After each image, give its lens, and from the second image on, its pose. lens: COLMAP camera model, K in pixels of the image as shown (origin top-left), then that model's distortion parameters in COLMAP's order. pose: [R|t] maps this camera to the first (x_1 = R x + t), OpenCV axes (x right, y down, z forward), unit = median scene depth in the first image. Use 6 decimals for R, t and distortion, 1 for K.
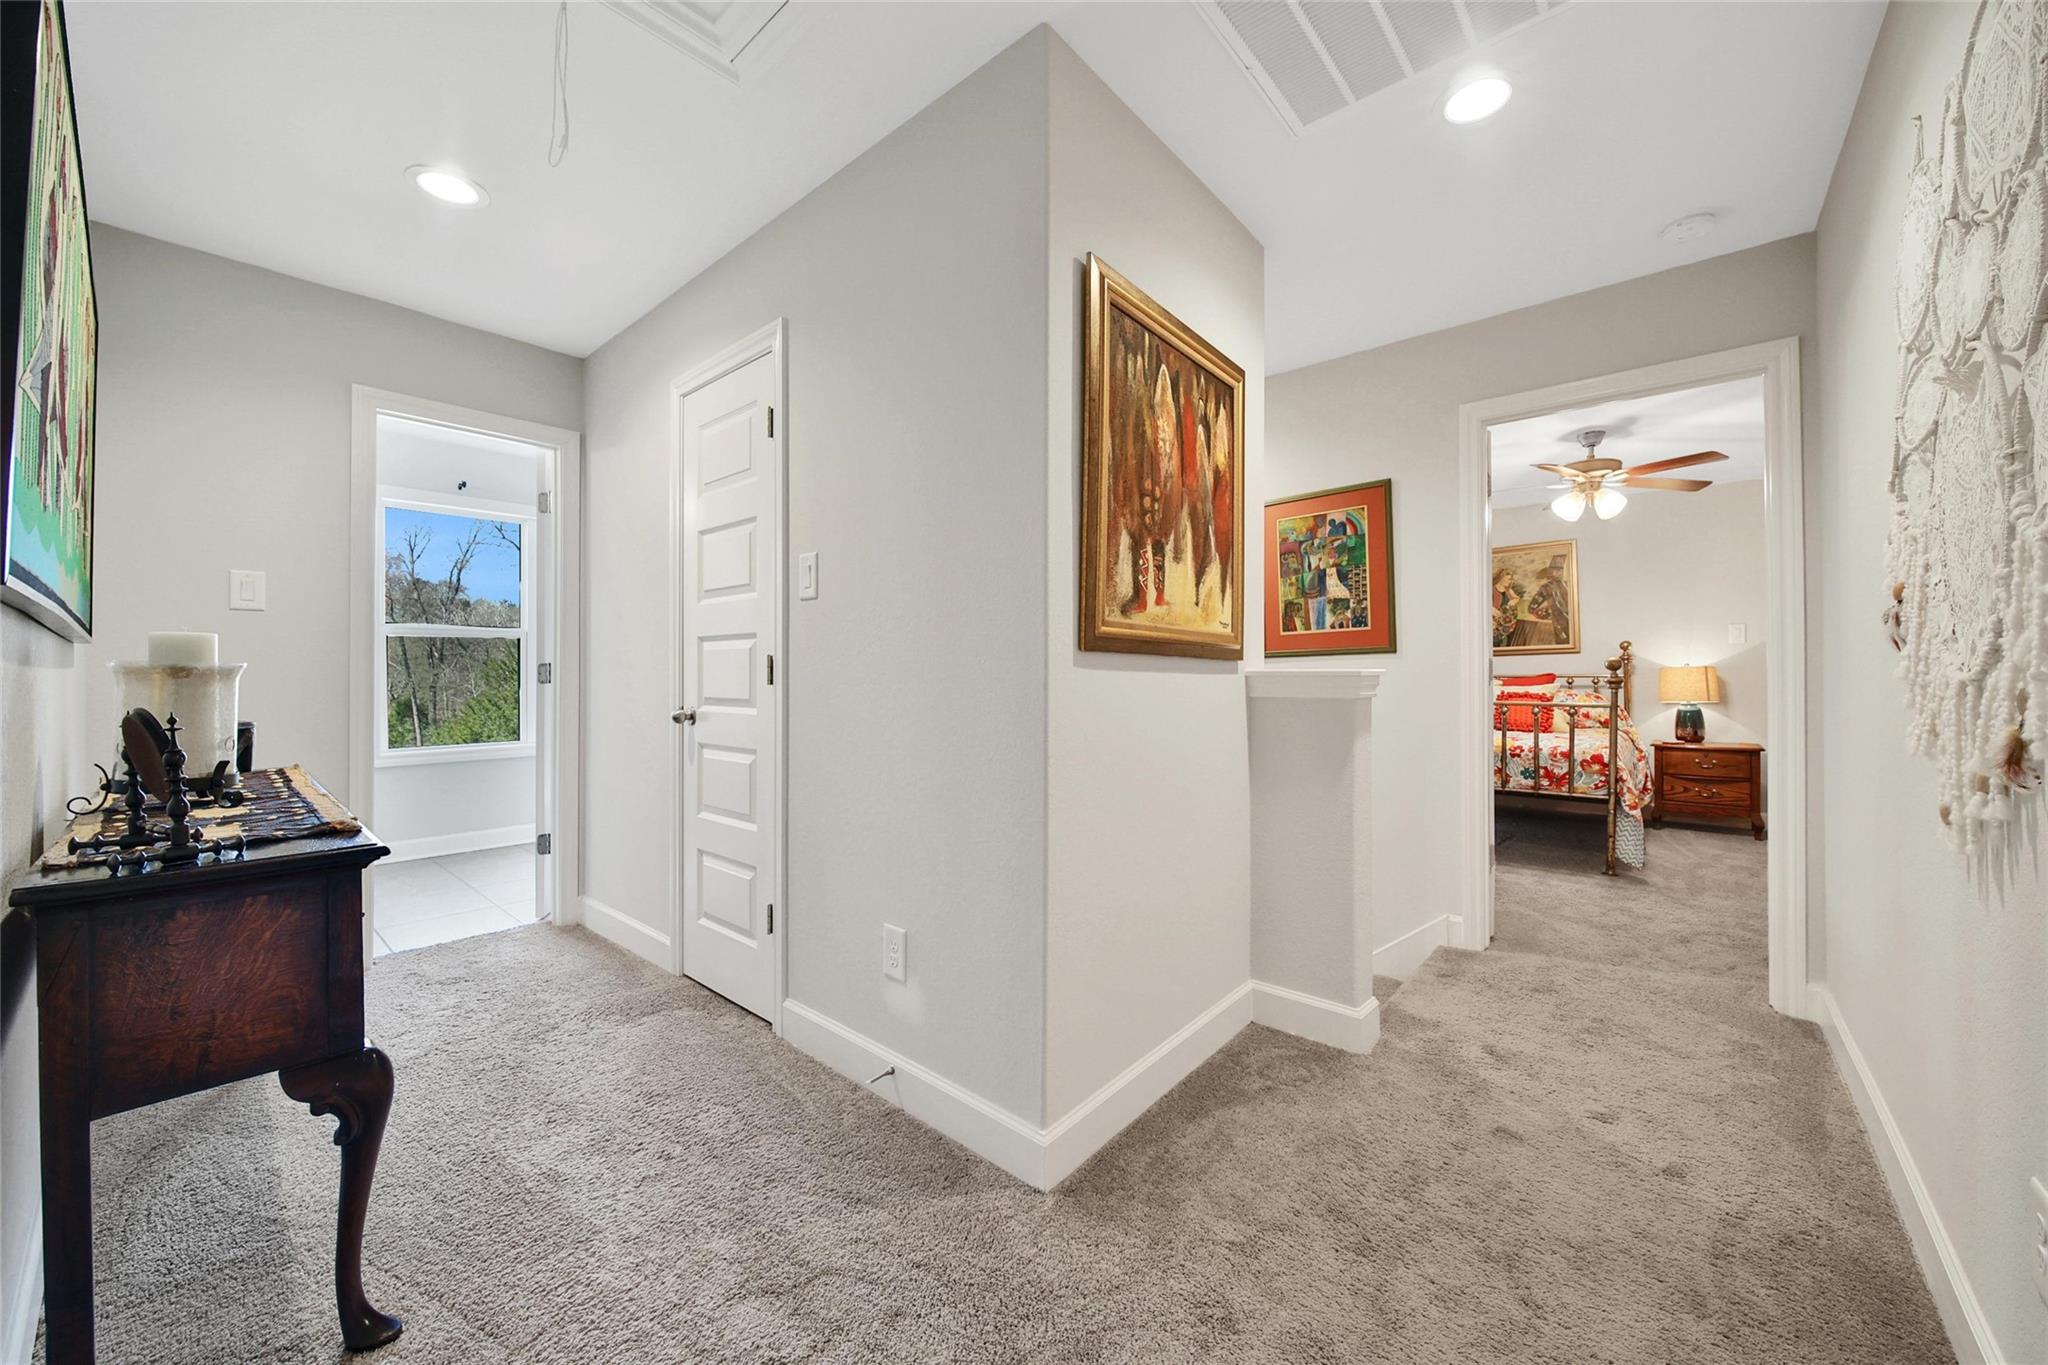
lens RADIAL K [[737.7, 0, 1025.1], [0, 737.7, 672.8], [0, 0, 1]] dist [-0.002085, -0.000248]
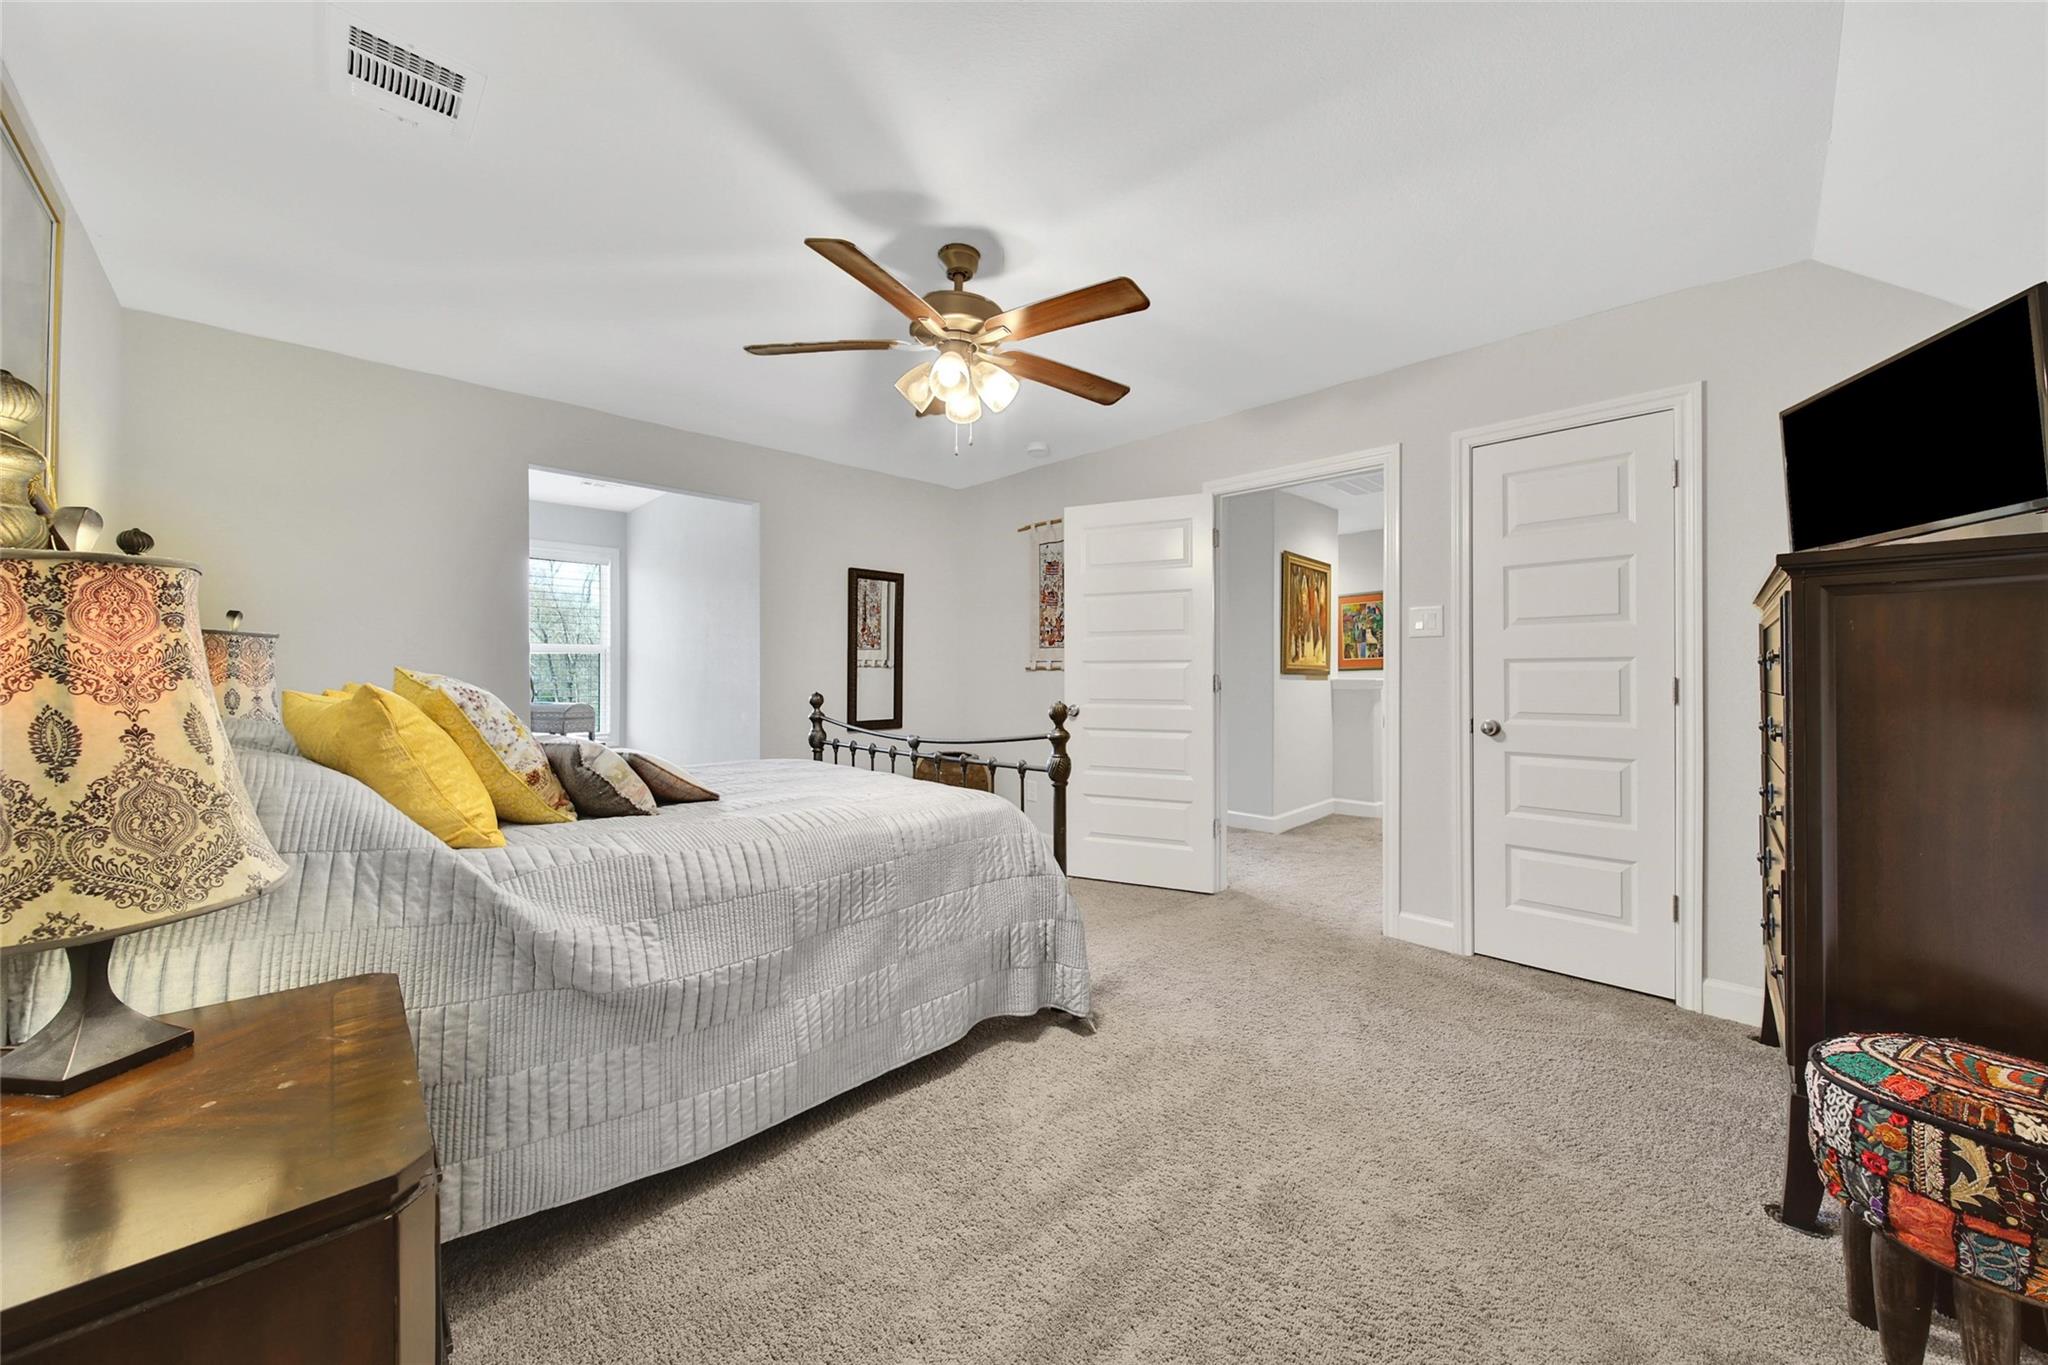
lens RADIAL K [[737.7, 0, 1025.1], [0, 737.7, 672.8], [0, 0, 1]] dist [-0.002085, -0.000248]
pose [[0.997700, -0.007402, -0.067377, -0.640042], [0.007672, 0.999964, 0.003751, -0.044457], [0.067347, -0.004259, 0.997721, -1.767327]]
